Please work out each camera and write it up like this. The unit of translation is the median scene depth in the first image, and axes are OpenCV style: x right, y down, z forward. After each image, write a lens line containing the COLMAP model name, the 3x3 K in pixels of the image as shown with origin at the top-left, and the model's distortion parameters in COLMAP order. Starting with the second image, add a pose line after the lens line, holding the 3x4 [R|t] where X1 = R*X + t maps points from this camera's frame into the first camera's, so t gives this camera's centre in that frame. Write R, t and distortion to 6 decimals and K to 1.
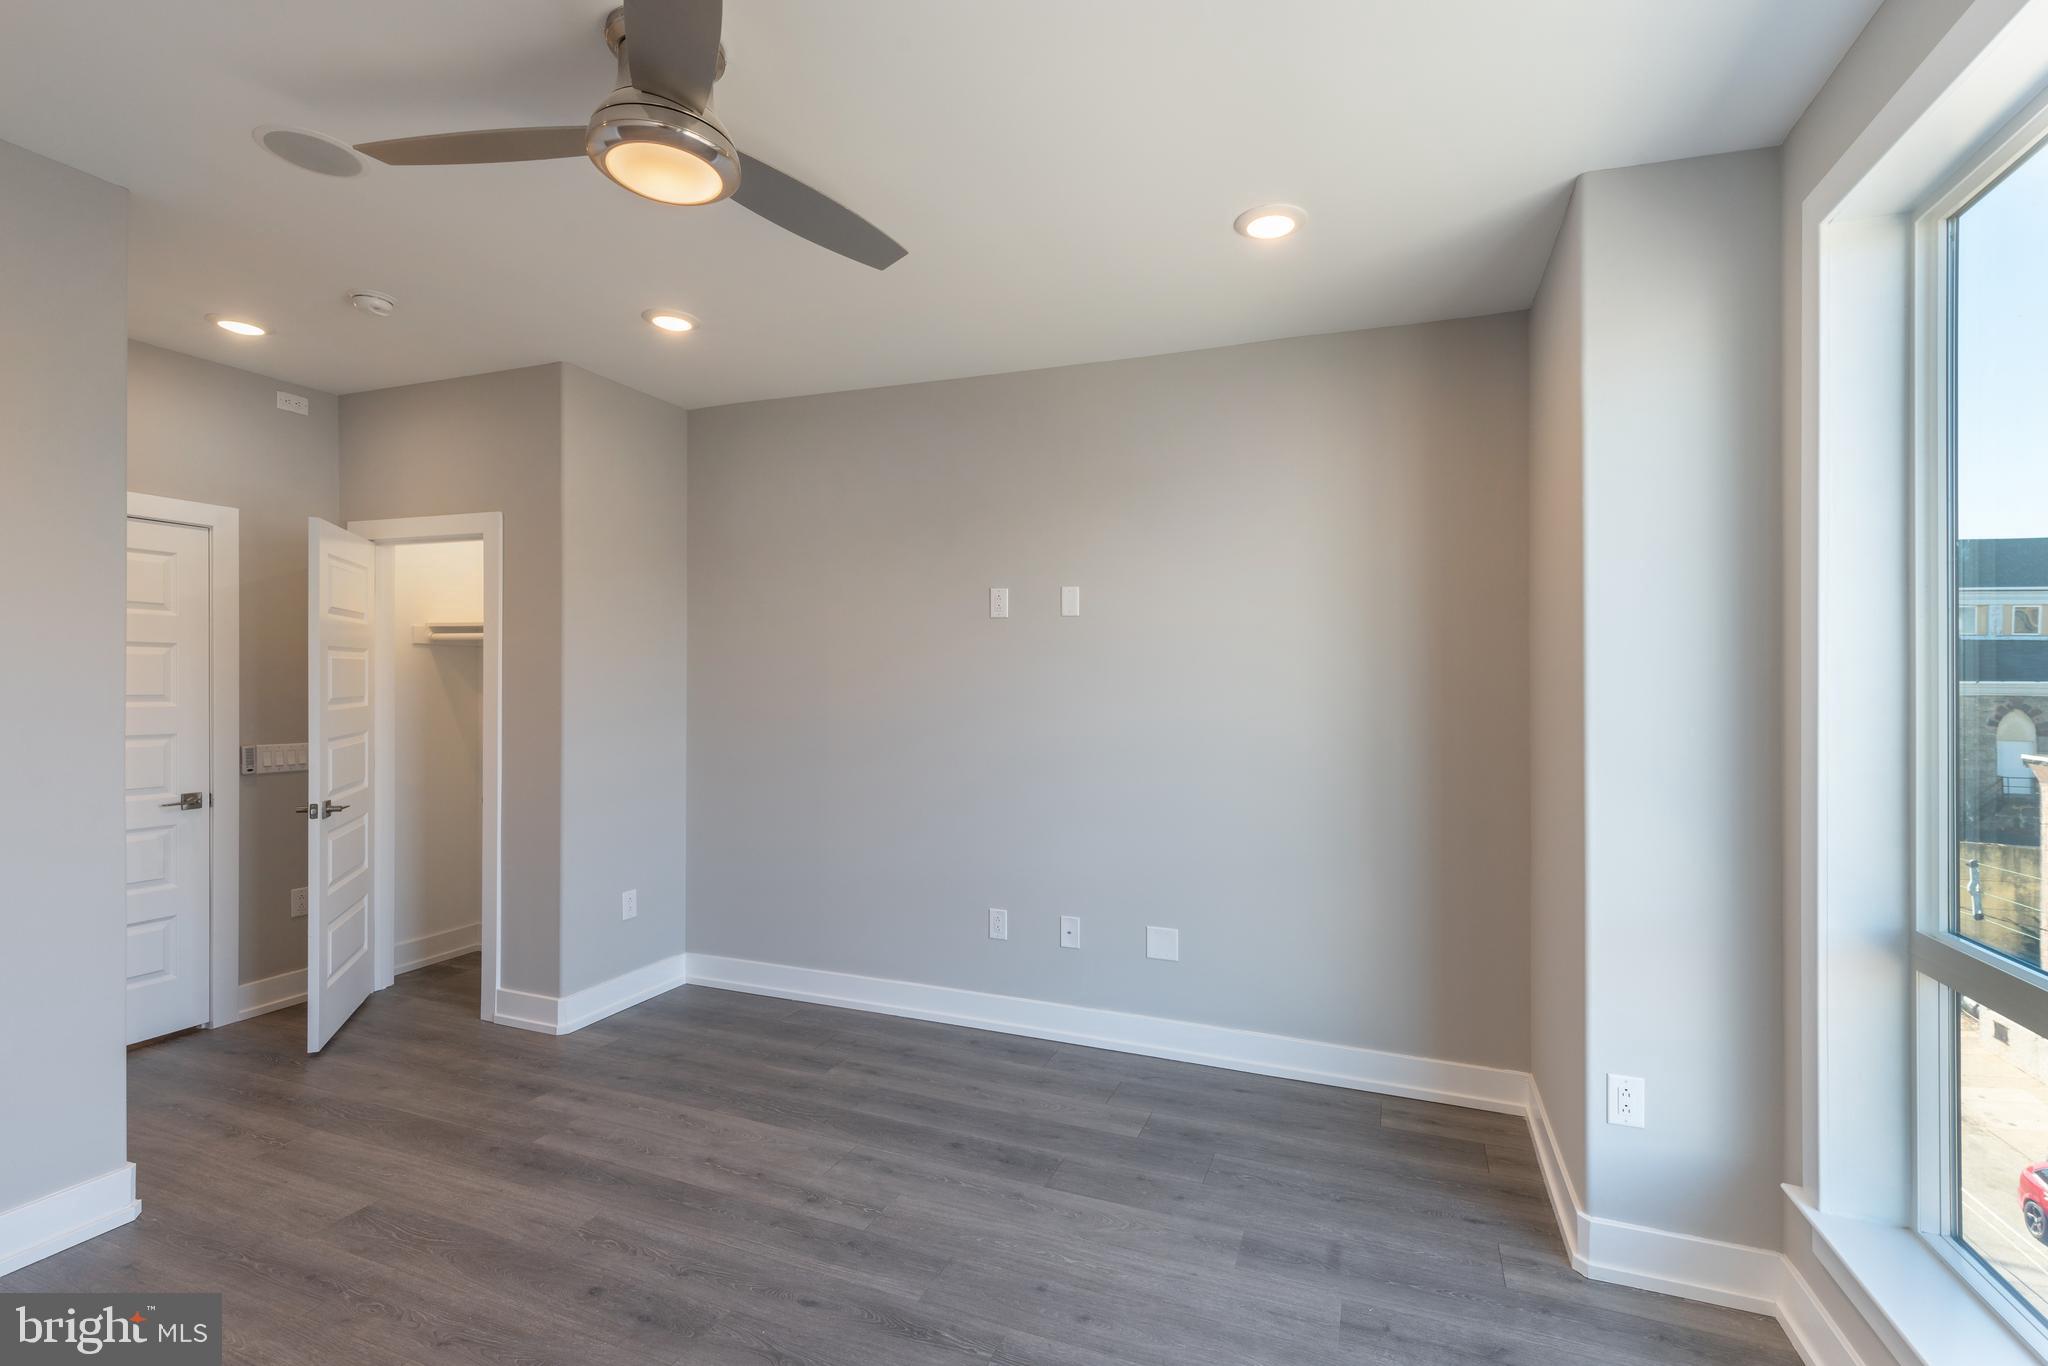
lens RADIAL K [[940.3, 0, 1052.6], [0, 940.3, 685.3], [0, 0, 1]] dist [0.011170, -0.005188]
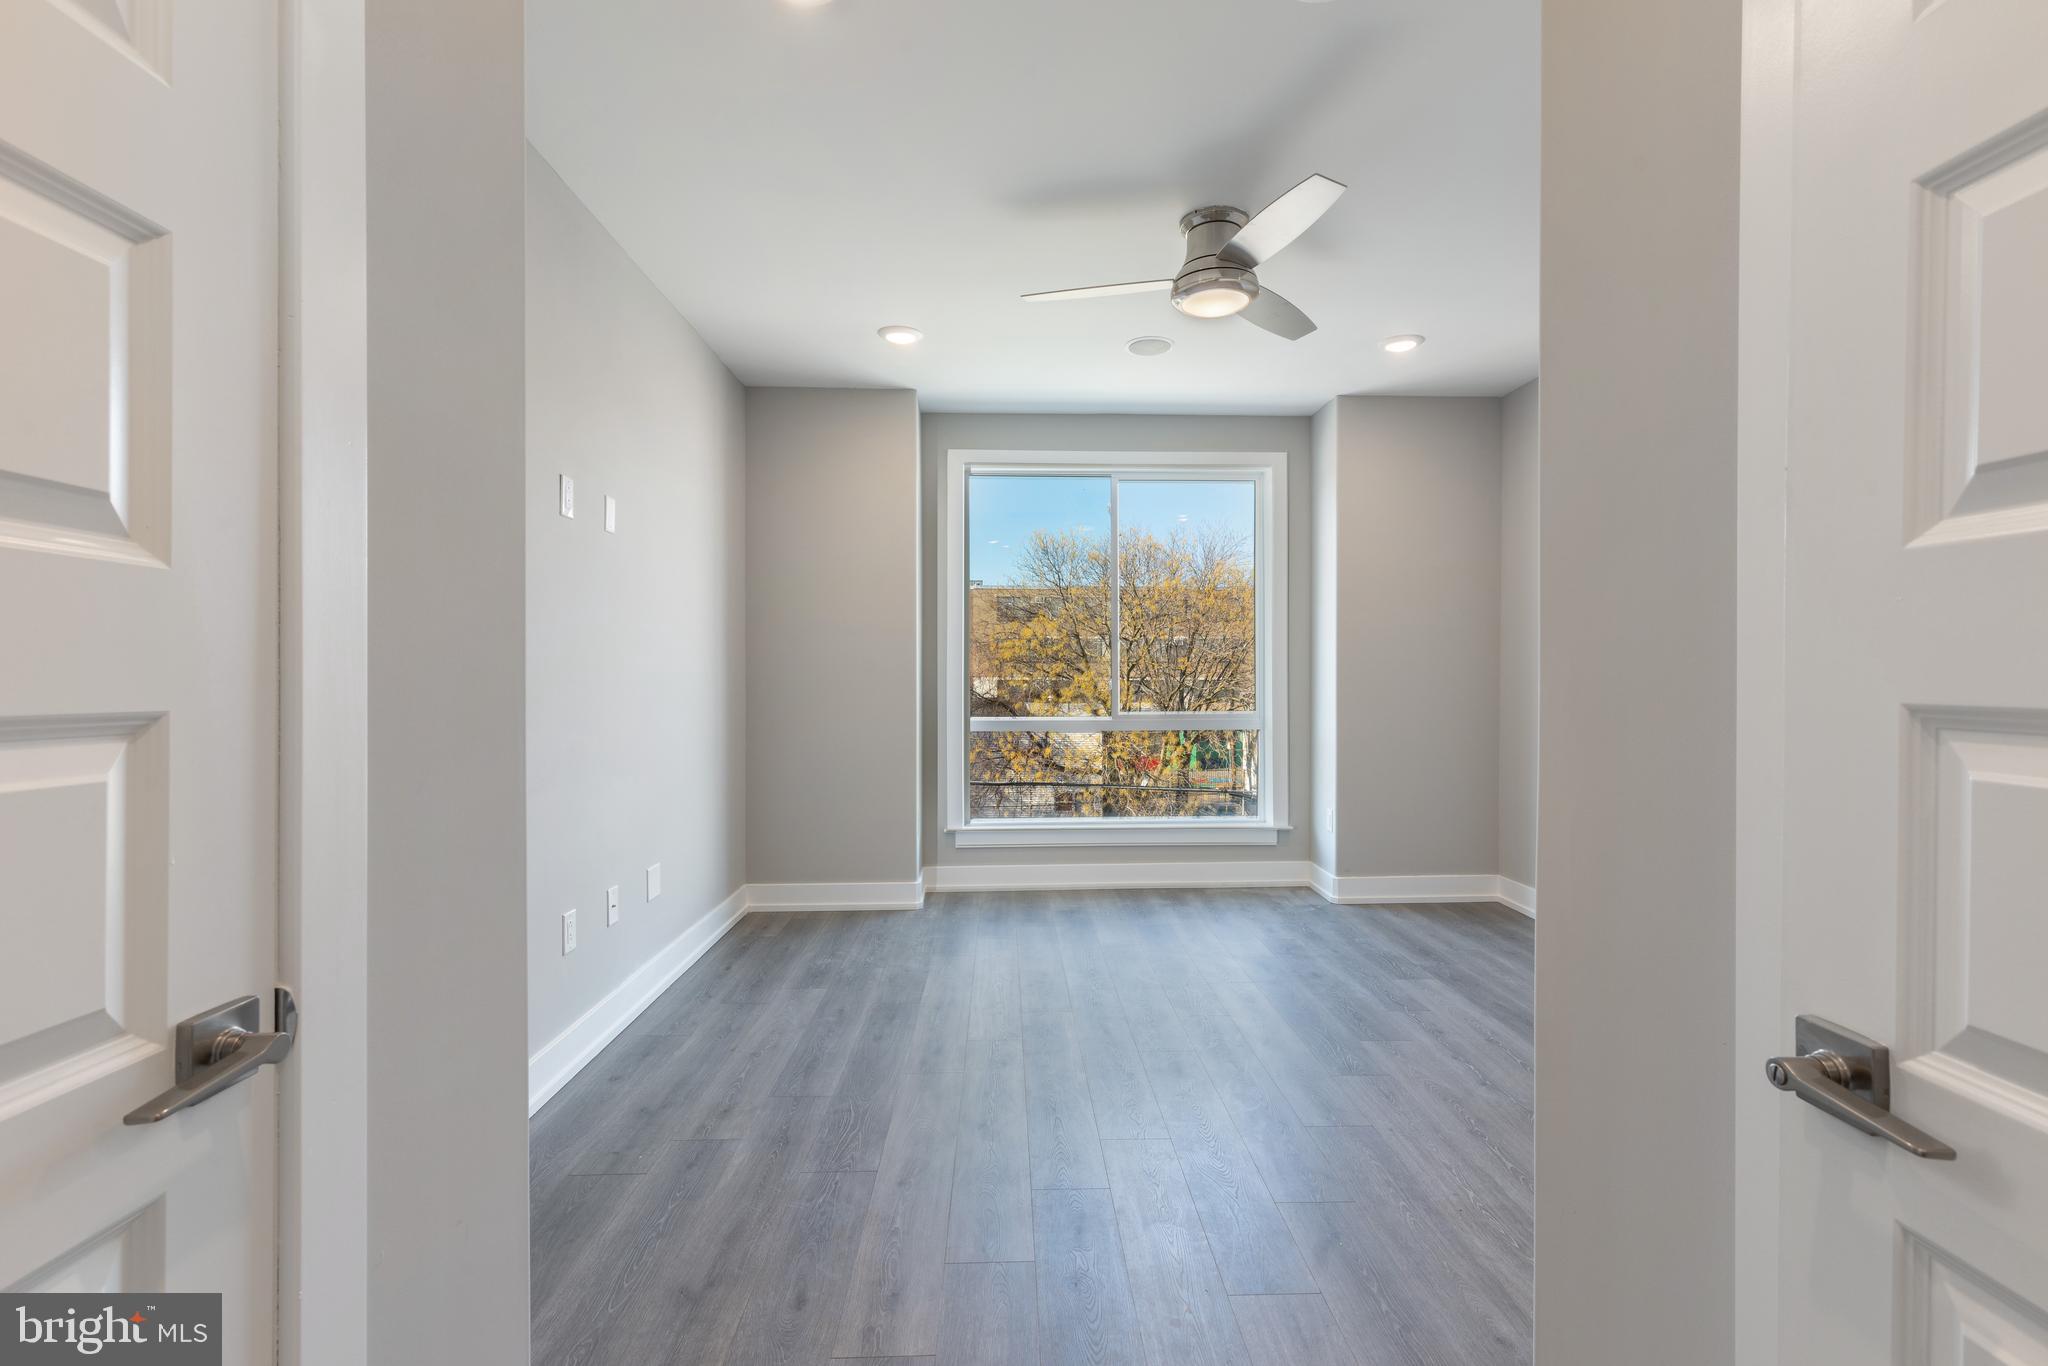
lens RADIAL K [[940.3, 0, 1039.4], [0, 940.3, 667.6], [0, 0, 1]] dist [0.011170, -0.005188]
pose [[-0.401859, -0.003265, 0.915696, -1.112367], [0.005017, 0.999971, 0.005767, 0.055497], [-0.915688, 0.006912, -0.401831, 1.205072]]
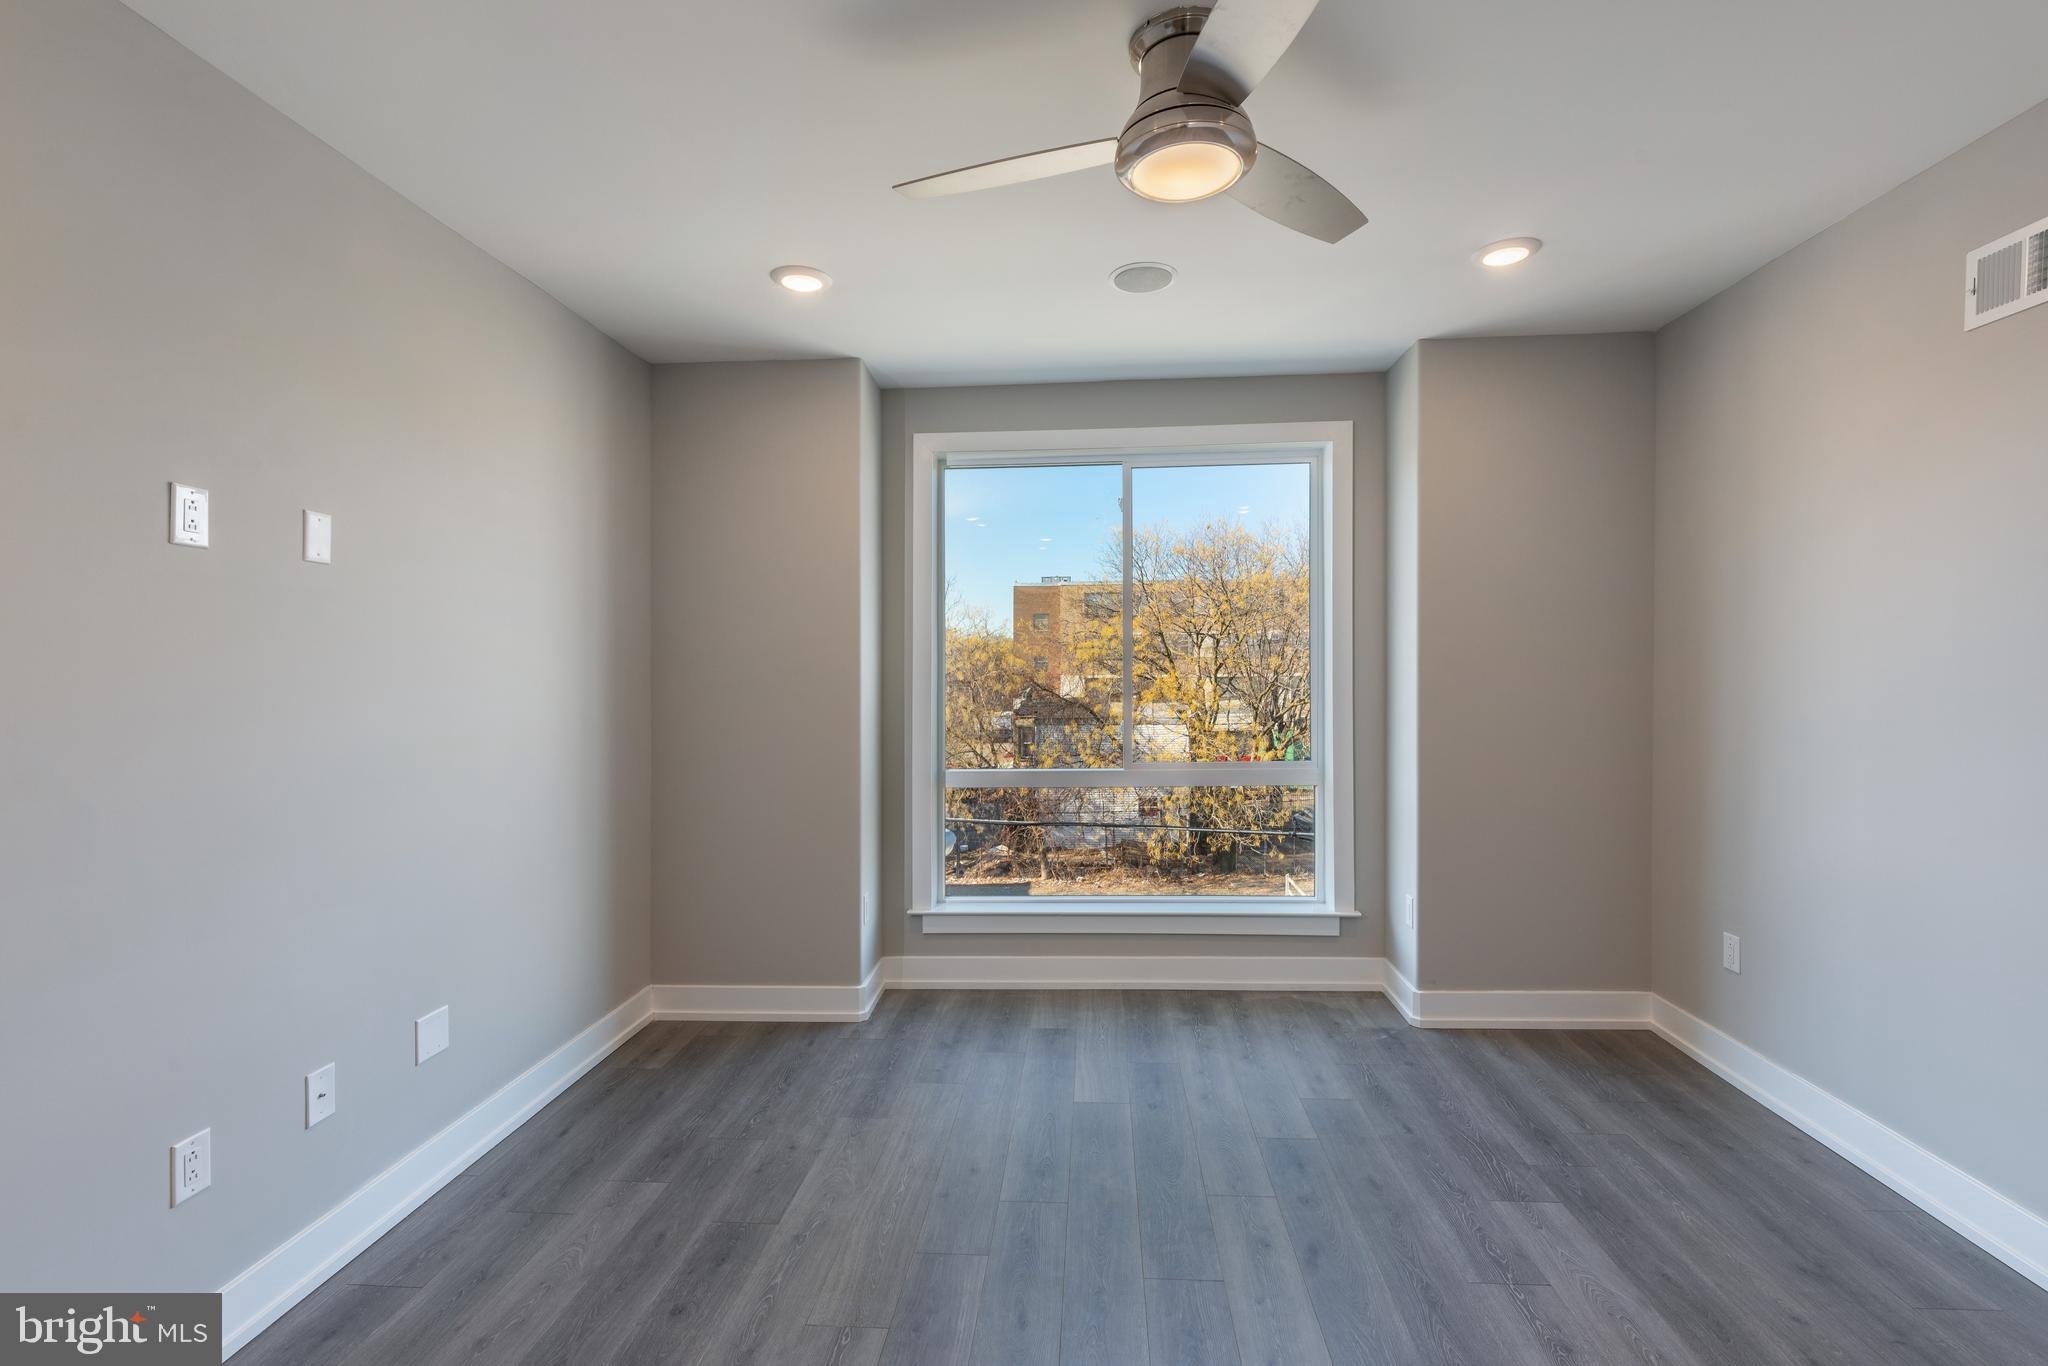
lens RADIAL K [[940.3, 0, 1028.6], [0, 940.3, 679.8], [0, 0, 1]] dist [0.011170, -0.005188]
pose [[-0.294887, -0.017241, 0.955377, -0.826661], [0.017231, 0.999579, 0.023357, -0.007044], [-0.955377, 0.023350, -0.294465, 0.902899]]
